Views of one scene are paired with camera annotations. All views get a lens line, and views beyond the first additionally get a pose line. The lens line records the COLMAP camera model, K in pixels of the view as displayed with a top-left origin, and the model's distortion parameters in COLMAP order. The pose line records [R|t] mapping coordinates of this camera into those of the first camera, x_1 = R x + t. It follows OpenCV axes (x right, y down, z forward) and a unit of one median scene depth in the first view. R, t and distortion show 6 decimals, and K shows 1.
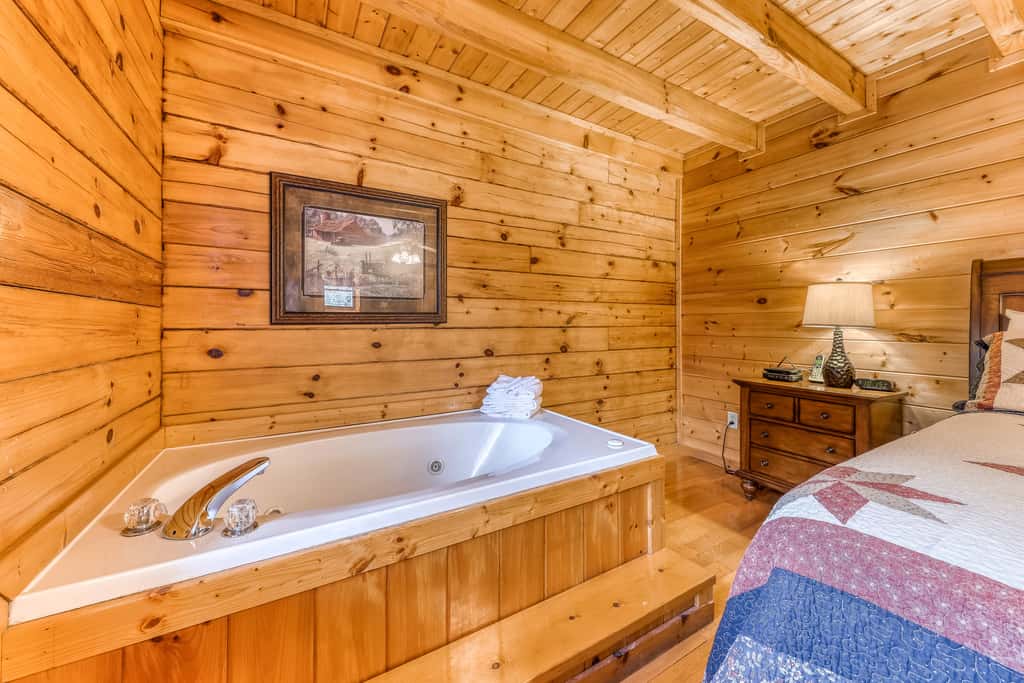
lens RADIAL K [[392.5, 0, 521.3], [0, 392.5, 317.8], [0, 0, 1]] dist [0.003004, 0.000045]
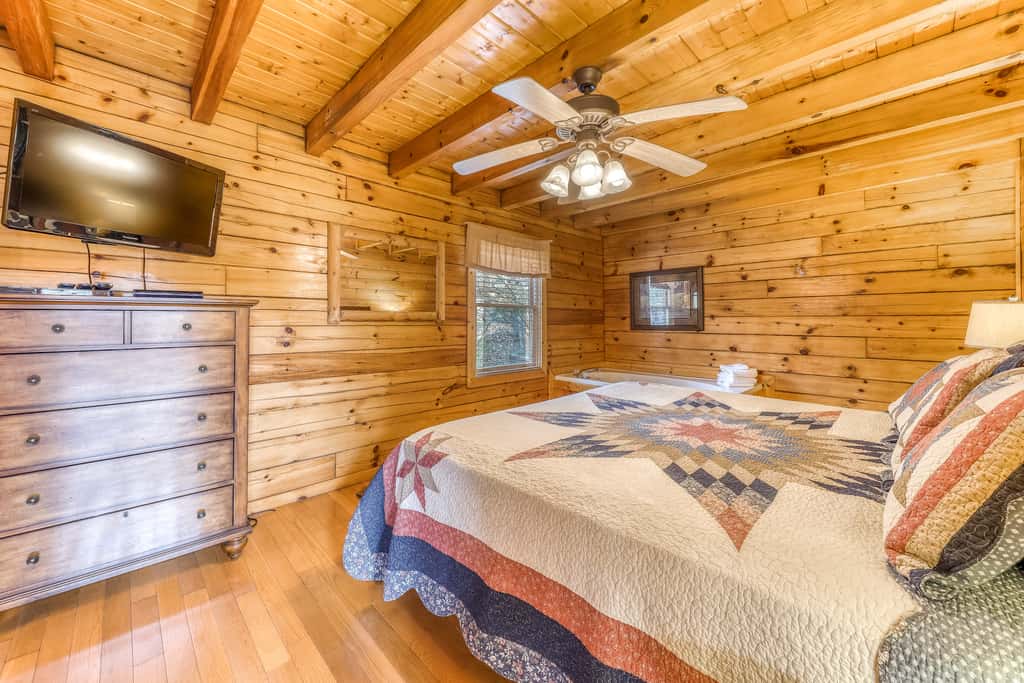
lens RADIAL K [[392.5, 0, 517.3], [0, 392.5, 320.1], [0, 0, 1]] dist [0.003004, 0.000045]
pose [[0.240939, -0.000278, -0.970540, 1.302091], [0.009001, 0.999958, 0.001948, -0.045291], [0.970499, -0.009205, 0.240931, -0.291313]]
